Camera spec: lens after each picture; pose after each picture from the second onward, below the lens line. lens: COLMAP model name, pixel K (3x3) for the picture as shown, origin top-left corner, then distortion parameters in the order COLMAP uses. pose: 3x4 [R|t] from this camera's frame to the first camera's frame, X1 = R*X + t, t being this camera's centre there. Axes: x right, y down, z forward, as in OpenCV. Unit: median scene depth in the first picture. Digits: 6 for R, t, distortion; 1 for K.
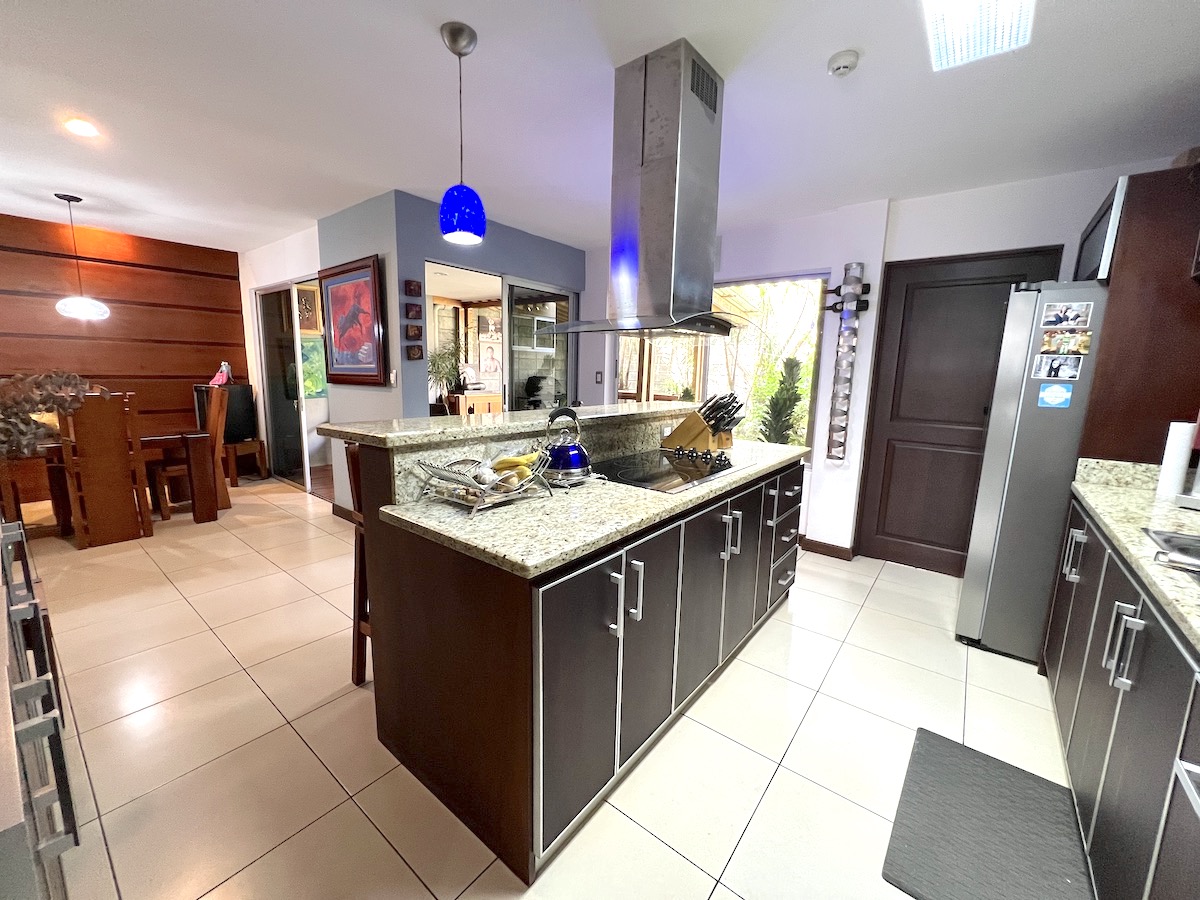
lens RADIAL K [[479.8, 0, 599.4], [0, 479.8, 447.6], [0, 0, 1]] dist [-0.005876, -0.000417]
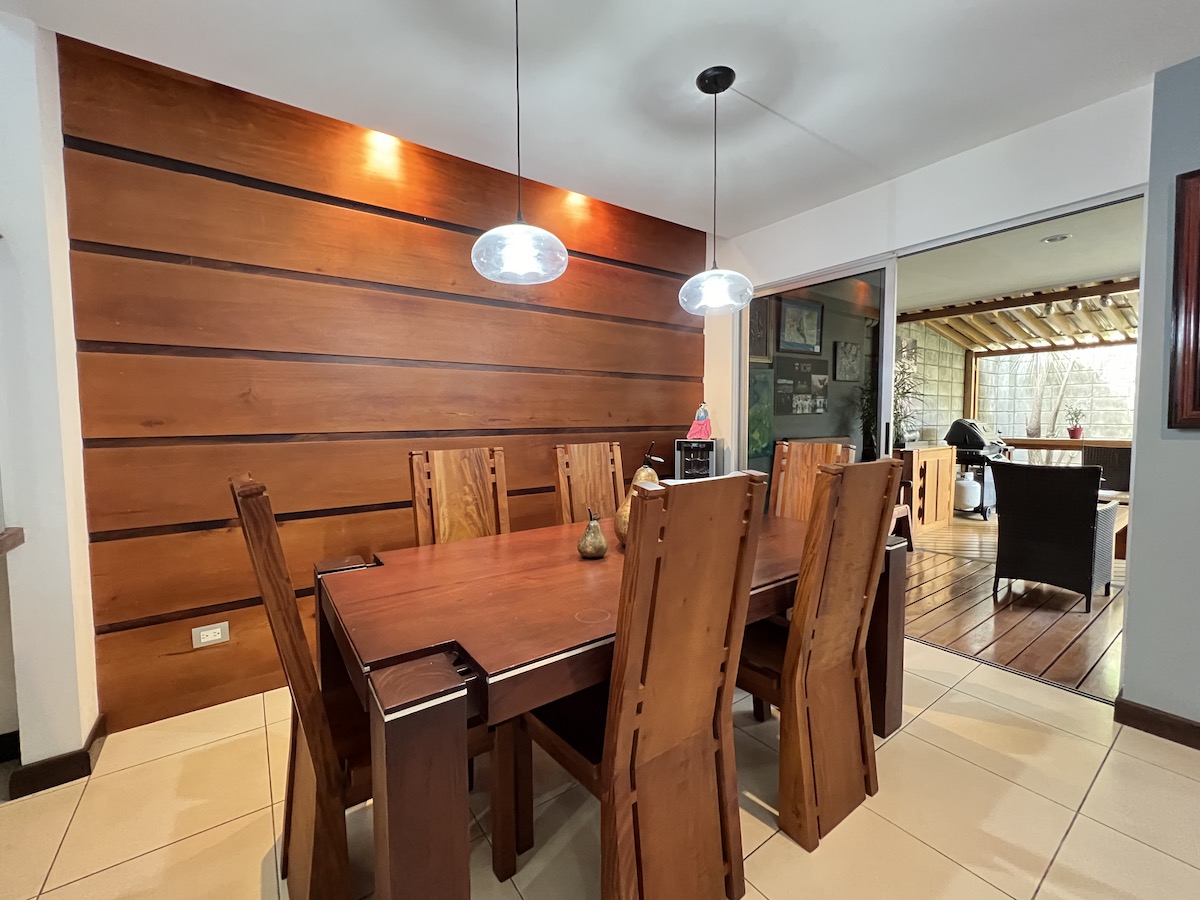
lens RADIAL K [[479.8, 0, 605.9], [0, 479.8, 443.7], [0, 0, 1]] dist [-0.005876, -0.000417]
pose [[0.954760, -0.013114, -0.297087, -0.476337], [-0.019782, 0.994014, -0.107450, -0.035502], [0.296717, 0.108466, 0.948786, 0.235994]]
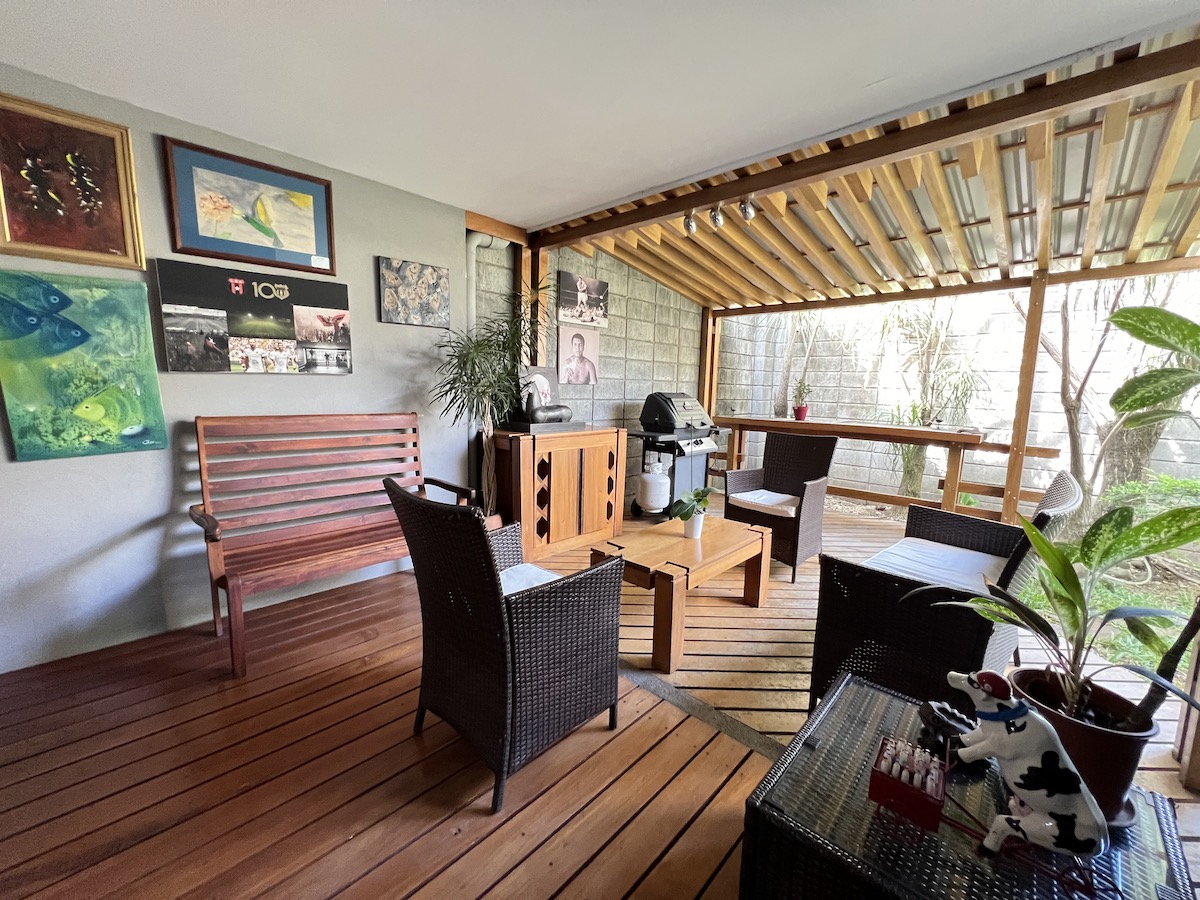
lens RADIAL K [[479.8, 0, 595.6], [0, 479.8, 454.5], [0, 0, 1]] dist [-0.005876, -0.000417]
pose [[0.994201, 0.014085, -0.106611, -0.167640], [-0.016673, 0.999587, -0.023420, -0.078393], [0.106237, 0.025062, 0.994025, 0.546285]]
